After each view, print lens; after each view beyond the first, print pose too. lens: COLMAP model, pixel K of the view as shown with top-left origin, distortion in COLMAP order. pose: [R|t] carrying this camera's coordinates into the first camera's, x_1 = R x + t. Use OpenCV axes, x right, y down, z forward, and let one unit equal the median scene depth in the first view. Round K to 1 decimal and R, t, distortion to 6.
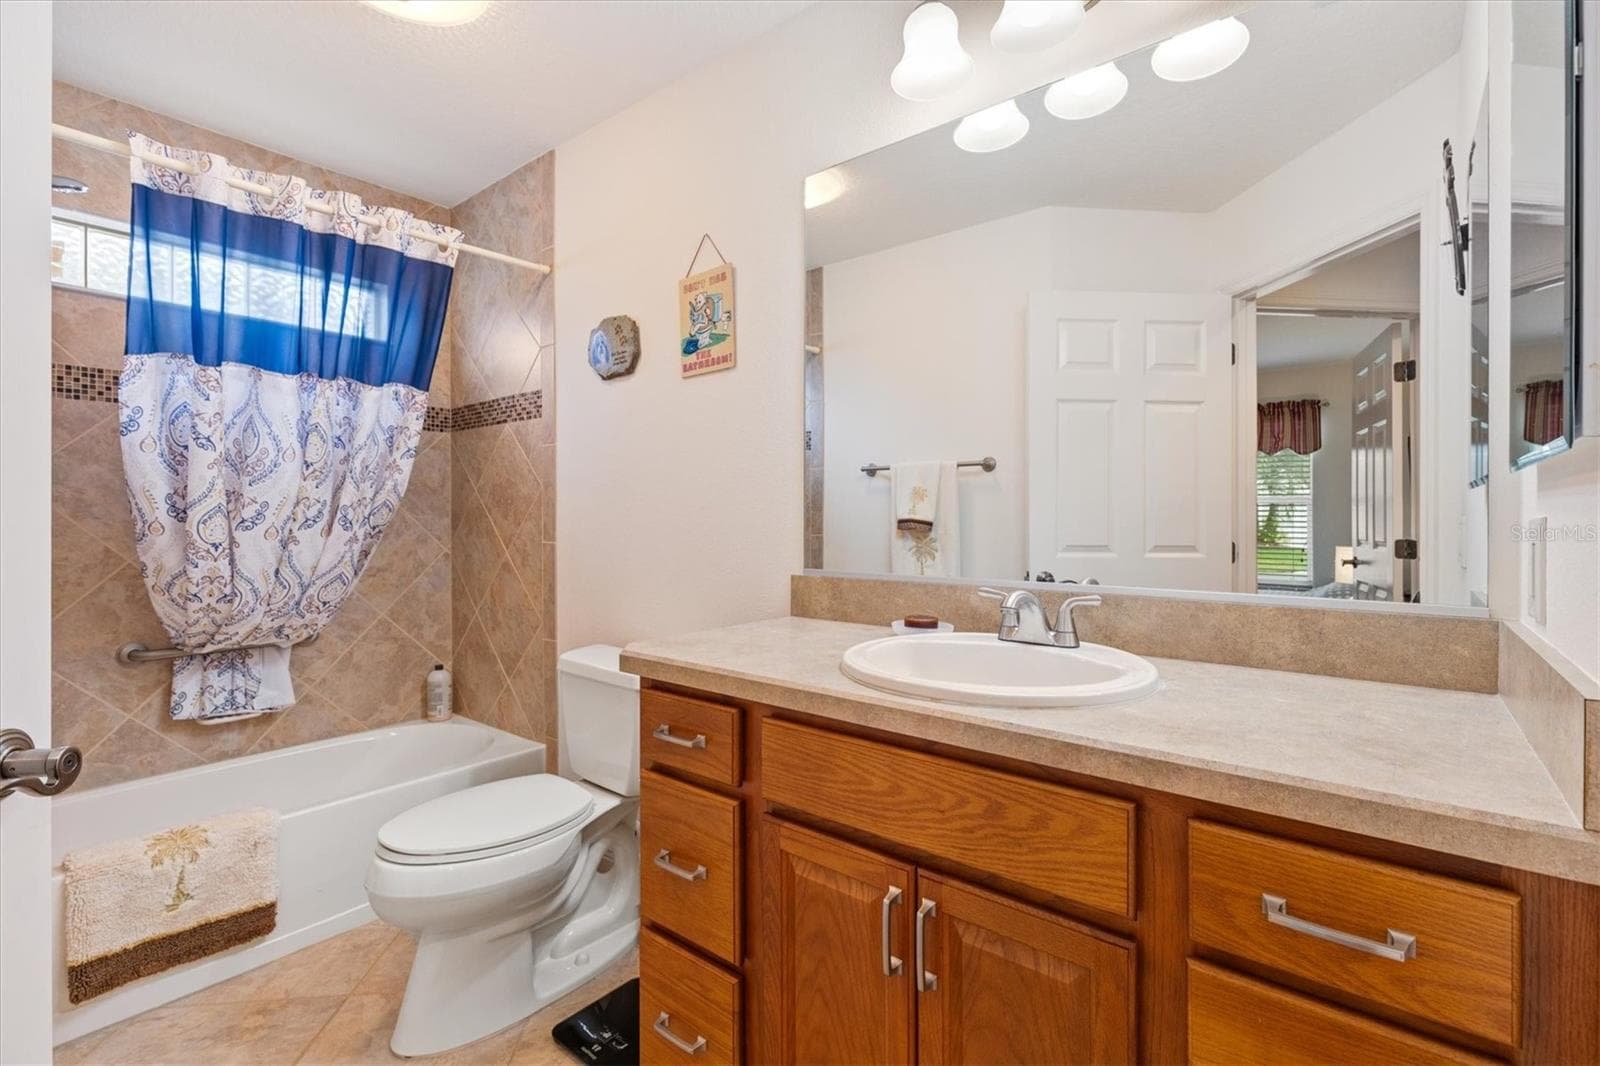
lens RADIAL K [[722.7, 0, 797.8], [0, 722.7, 527.7], [0, 0, 1]] dist [0.011096, -0.000699]
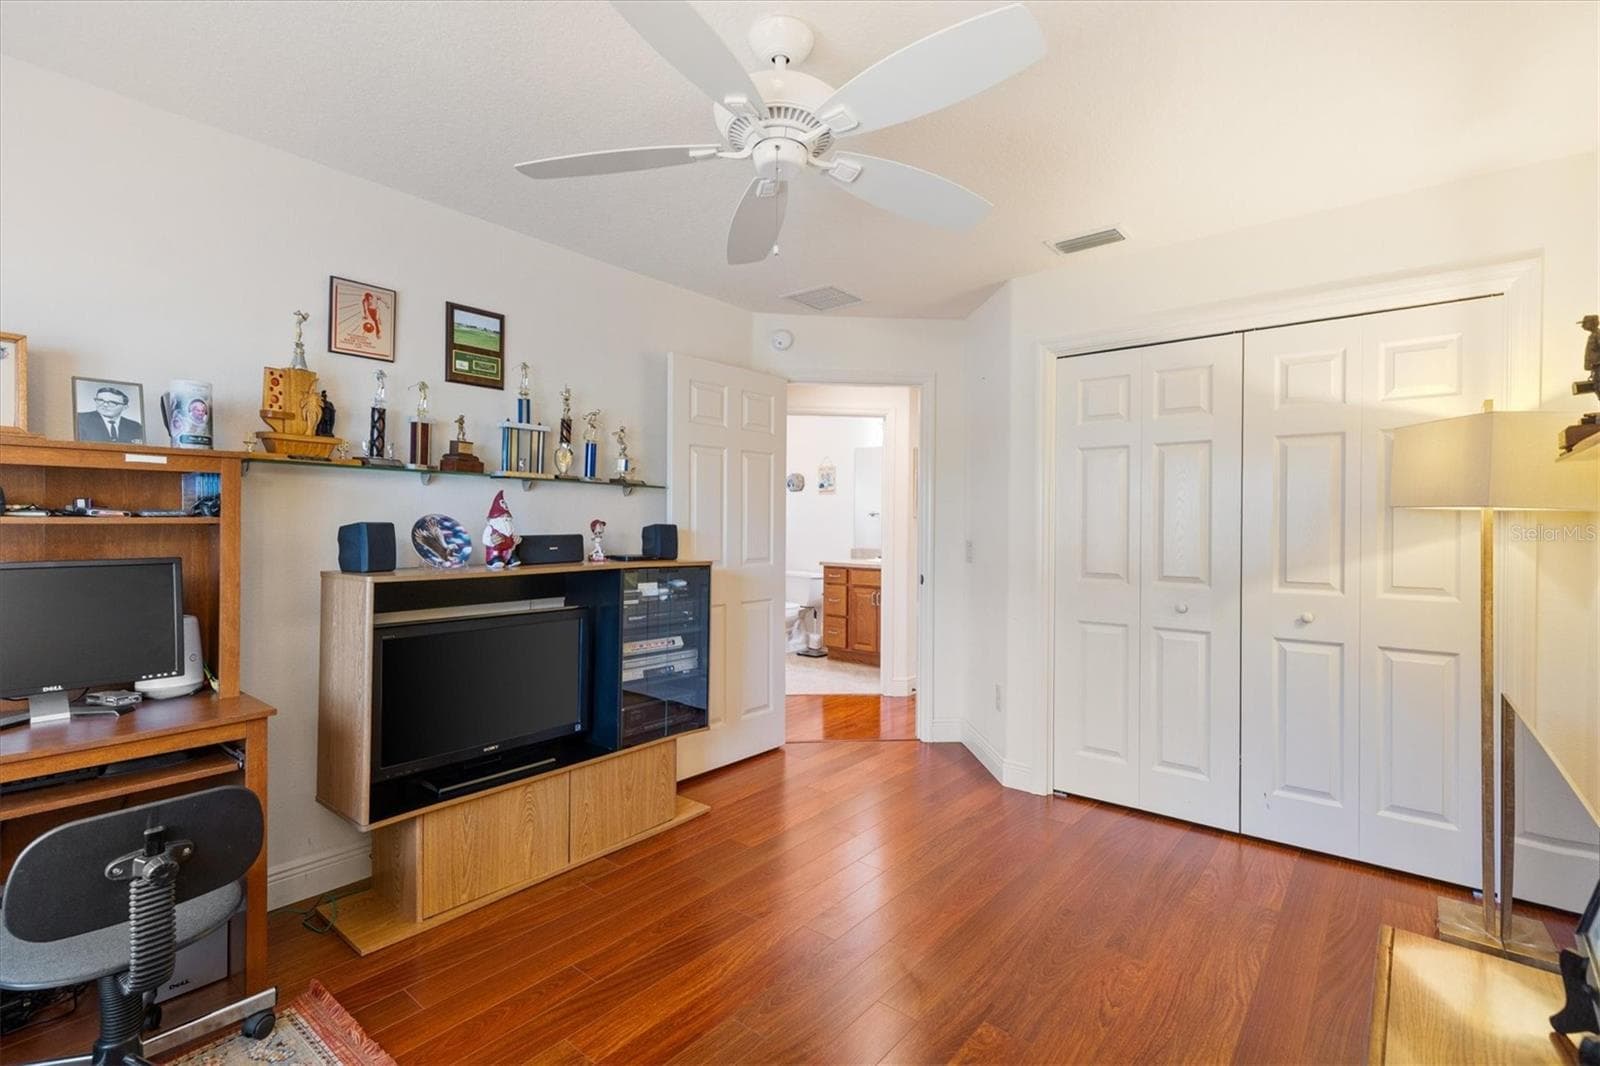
lens RADIAL K [[722.7, 0, 799.7], [0, 722.7, 531.9], [0, 0, 1]] dist [0.011096, -0.000699]
pose [[0.999964, 0.007490, -0.003866, -0.414997], [-0.007509, 0.999960, -0.004935, -0.006172], [0.003829, 0.004964, 0.999980, -4.449442]]
